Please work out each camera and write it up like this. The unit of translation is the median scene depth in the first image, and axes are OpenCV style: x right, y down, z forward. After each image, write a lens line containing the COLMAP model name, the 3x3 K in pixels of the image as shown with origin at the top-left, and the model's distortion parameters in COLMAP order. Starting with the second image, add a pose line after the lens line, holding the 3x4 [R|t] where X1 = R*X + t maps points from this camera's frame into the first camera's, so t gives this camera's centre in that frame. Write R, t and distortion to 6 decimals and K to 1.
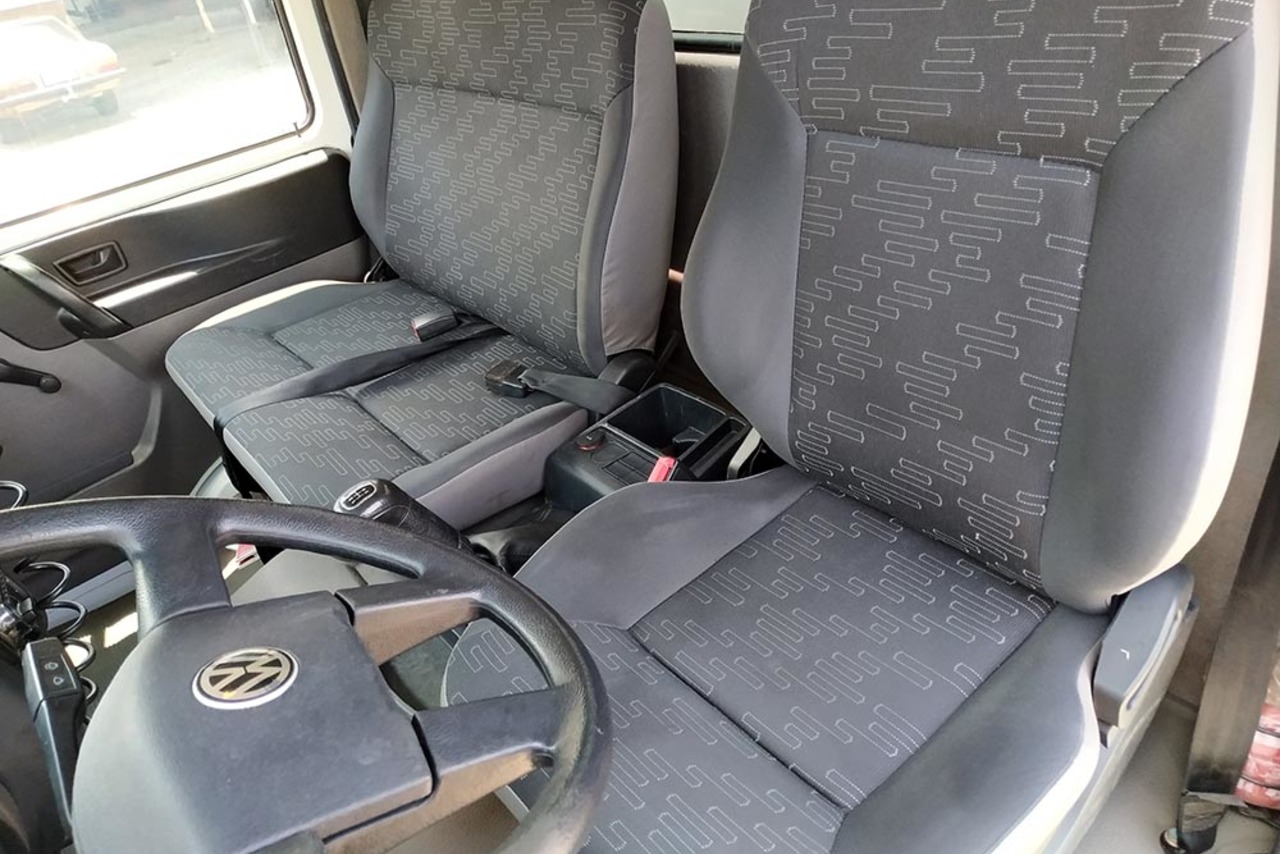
lens RADIAL K [[883.0, 0, 640.0], [0, 883.0, 427.0], [0, 0, 1]] dist [-0.037204, -0.000758]
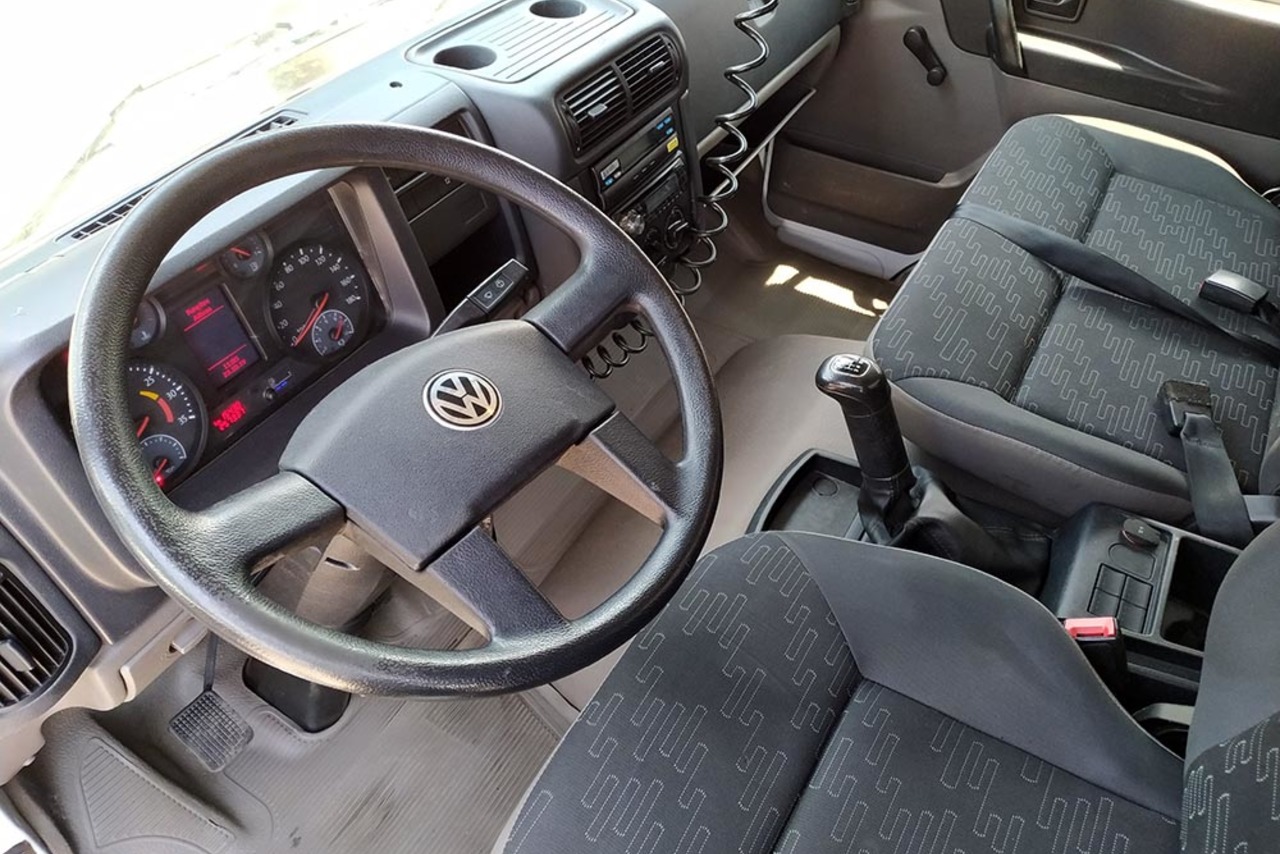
lens RADIAL K [[883.0, 0, 640.0], [0, 883.0, 427.0], [0, 0, 1]] dist [-0.037204, -0.000758]
pose [[0.344240, 0.771155, -0.535554, 0.111326], [-0.579716, 0.623275, 0.524840, -0.159832], [0.738531, 0.129798, 0.661607, 0.106220]]
